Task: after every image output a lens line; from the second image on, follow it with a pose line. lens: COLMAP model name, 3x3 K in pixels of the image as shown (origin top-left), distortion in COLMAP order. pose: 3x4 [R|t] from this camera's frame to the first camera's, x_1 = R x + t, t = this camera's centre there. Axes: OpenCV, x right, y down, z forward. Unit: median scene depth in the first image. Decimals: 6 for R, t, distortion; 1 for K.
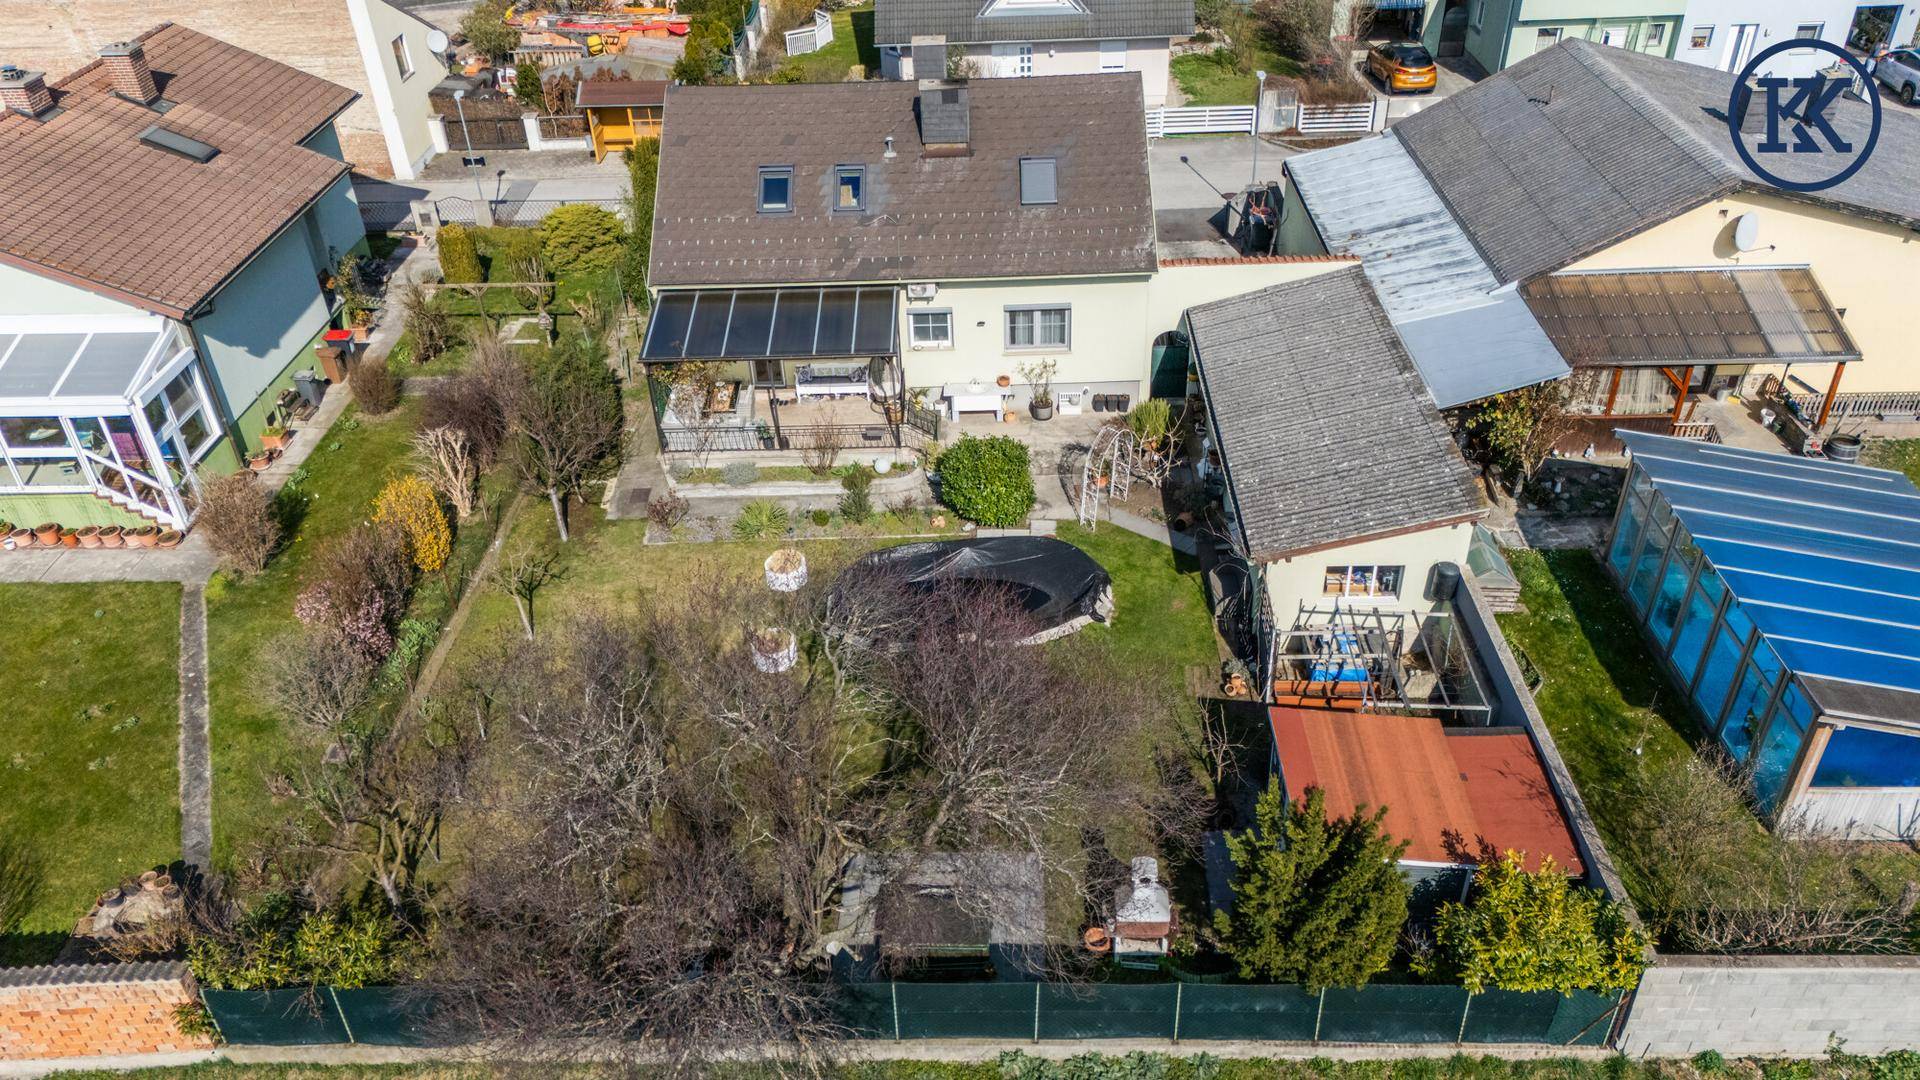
lens RADIAL K [[1515.6, 0, 908.4], [0, 1515.6, 536.8], [0, 0, 1]] dist [0.046819, -0.004316]
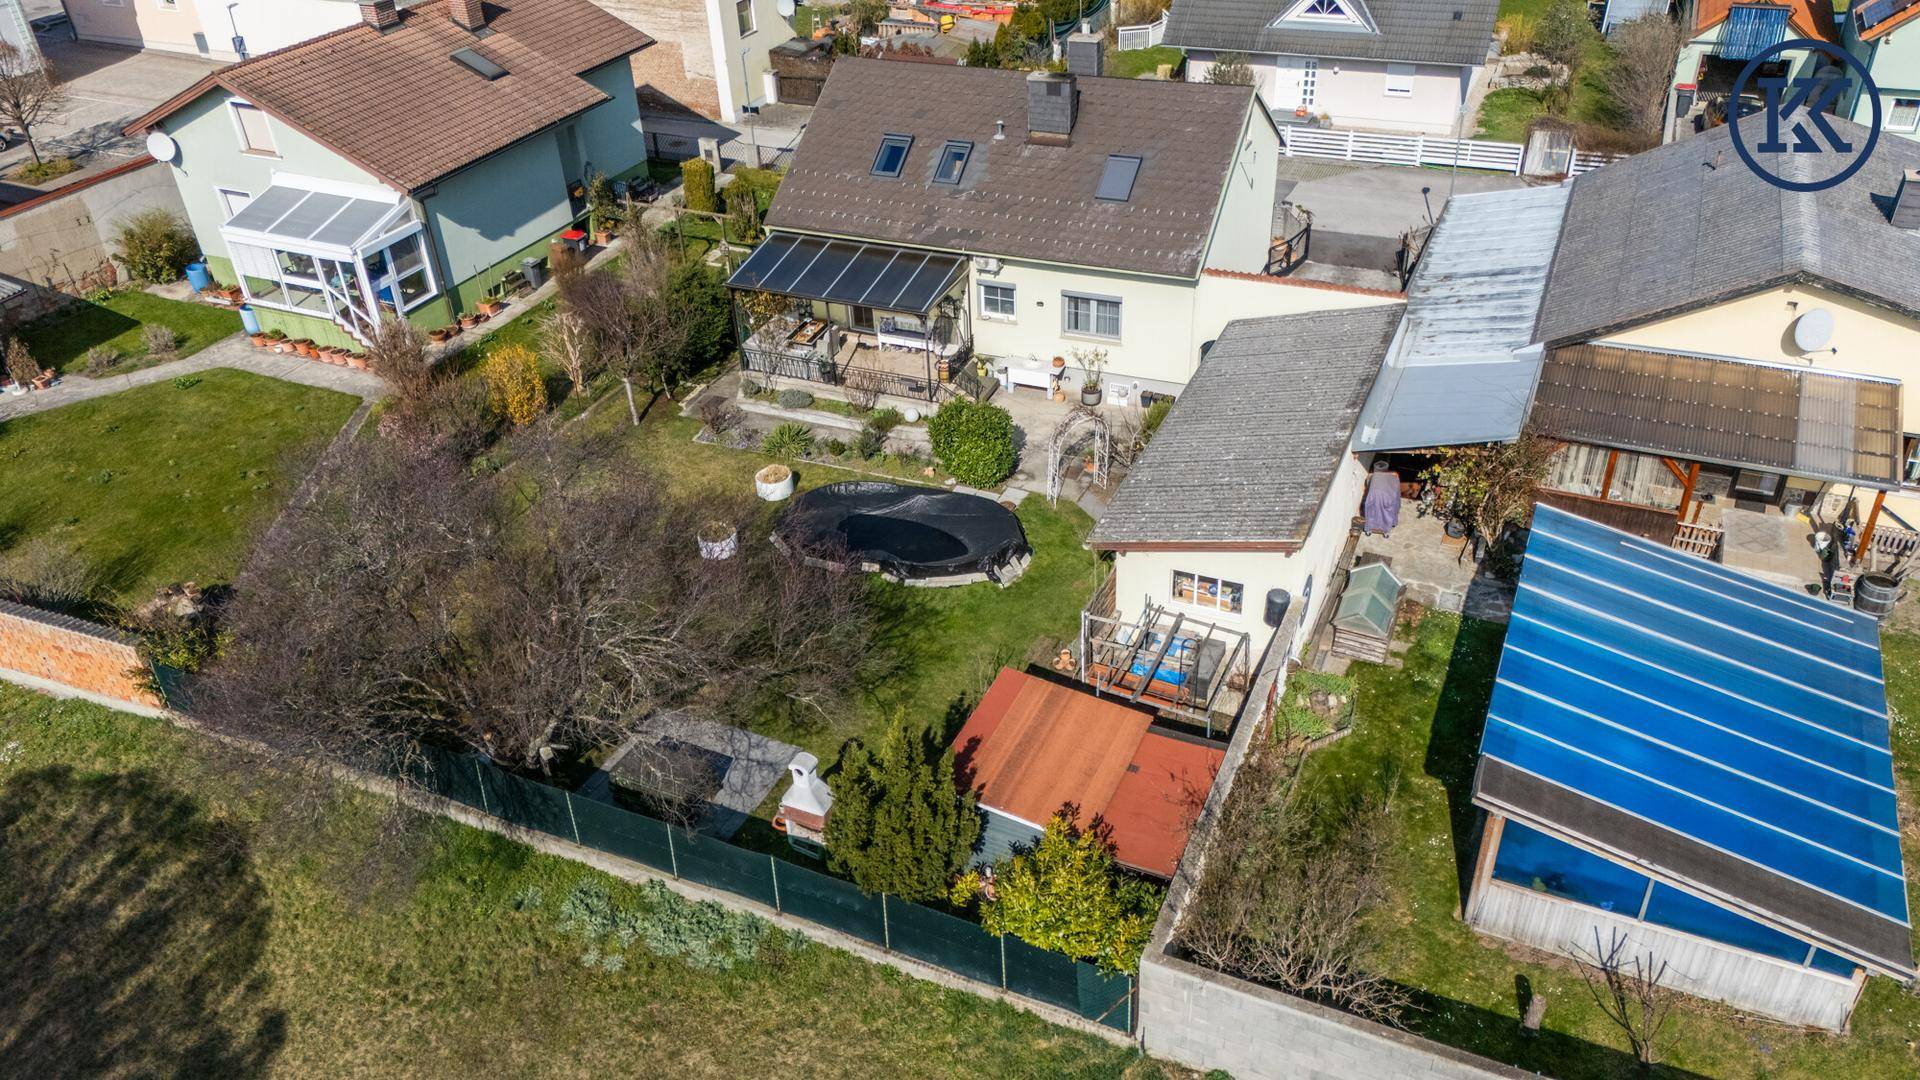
lens RADIAL K [[1489.6, 0, 890.5], [0, 1489.6, 534.7], [0, 0, 1]] dist [0.054091, -0.019475]
pose [[0.912527, 0.212496, -0.349486, 0.365087], [-0.210292, 0.976615, 0.044721, -0.007099], [0.350816, 0.032685, 0.935874, -0.013683]]
